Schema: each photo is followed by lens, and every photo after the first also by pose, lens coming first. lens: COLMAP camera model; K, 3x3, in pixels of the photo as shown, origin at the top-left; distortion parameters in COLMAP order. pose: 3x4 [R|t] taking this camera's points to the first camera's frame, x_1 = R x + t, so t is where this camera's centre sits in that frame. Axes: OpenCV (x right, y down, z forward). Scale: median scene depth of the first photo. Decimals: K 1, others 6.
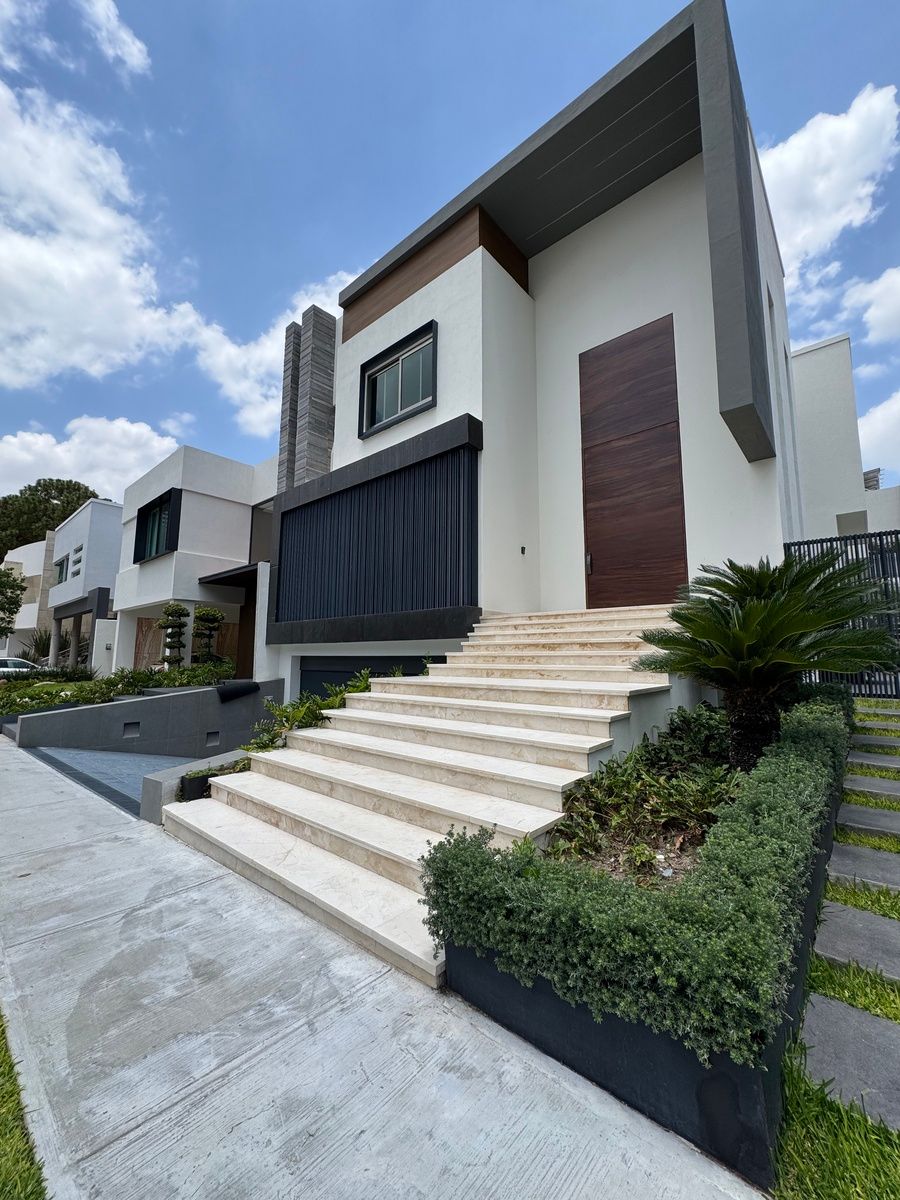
lens RADIAL K [[482.2, 0, 450.0], [0, 482.2, 600.0], [0, 0, 1]] dist [-0.001261, 0.000096]
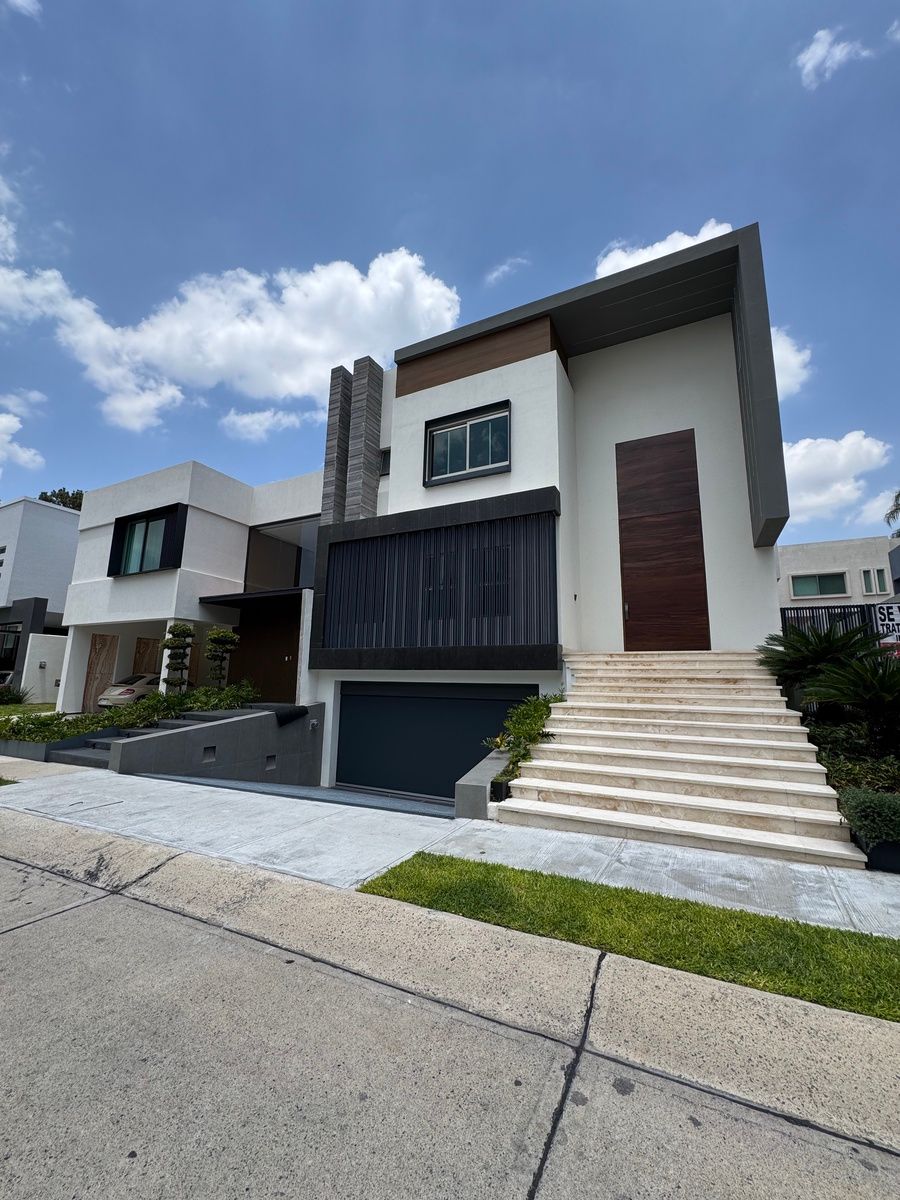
lens RADIAL K [[483.5, 0, 450.0], [0, 483.5, 600.0], [0, 0, 1]] dist [-0.002334, -0.000420]
pose [[0.968812, 0.055159, 0.241581, -0.363782], [-0.043627, 0.997650, -0.052831, -0.014836], [-0.243927, 0.040644, 0.968942, -0.084358]]
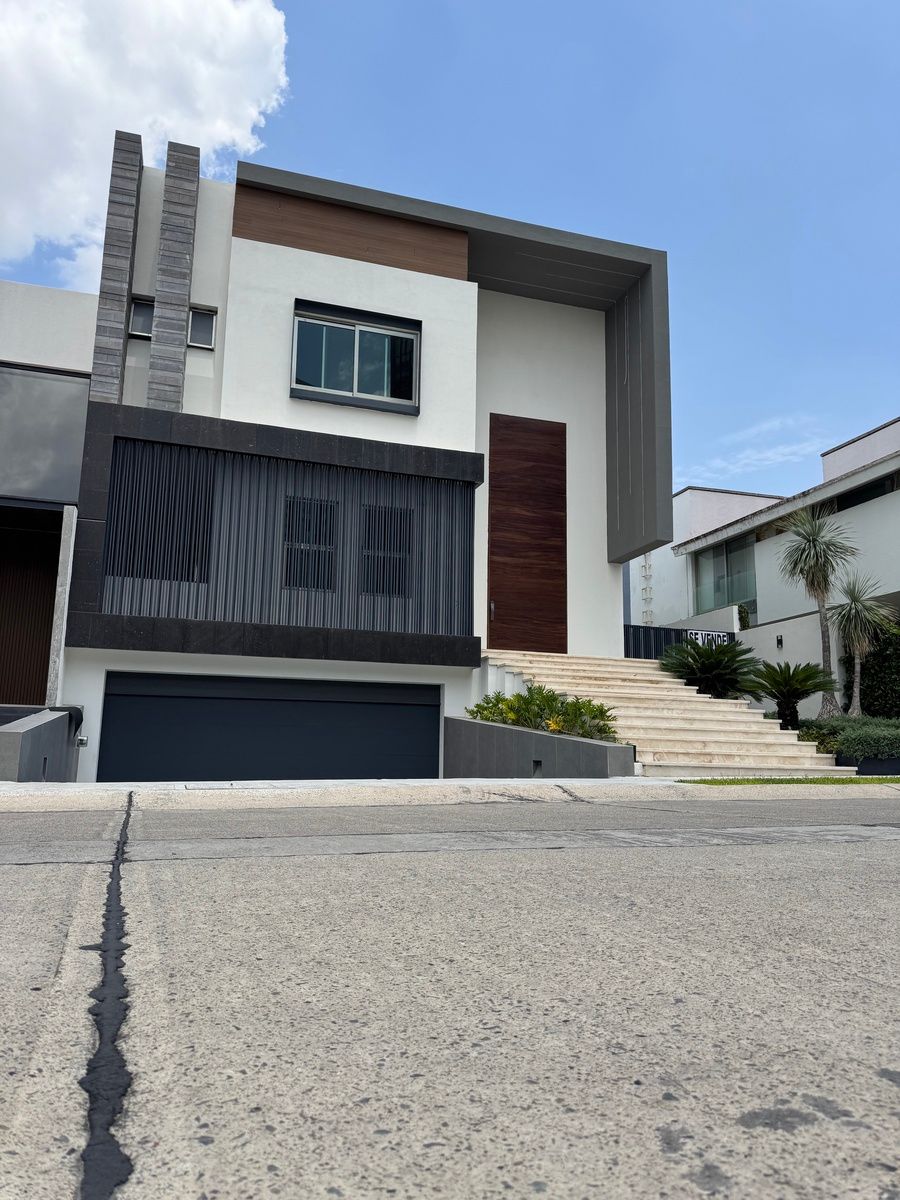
lens RADIAL K [[828.1, 0, 446.1], [0, 828.1, 629.1], [0, 0, 1]] dist [0.006314, -0.000057]
pose [[0.527058, 0.139101, 0.838368, -1.043241], [-0.119317, 0.988854, -0.089058, 0.113215], [-0.841411, -0.053093, 0.537781, 0.065052]]
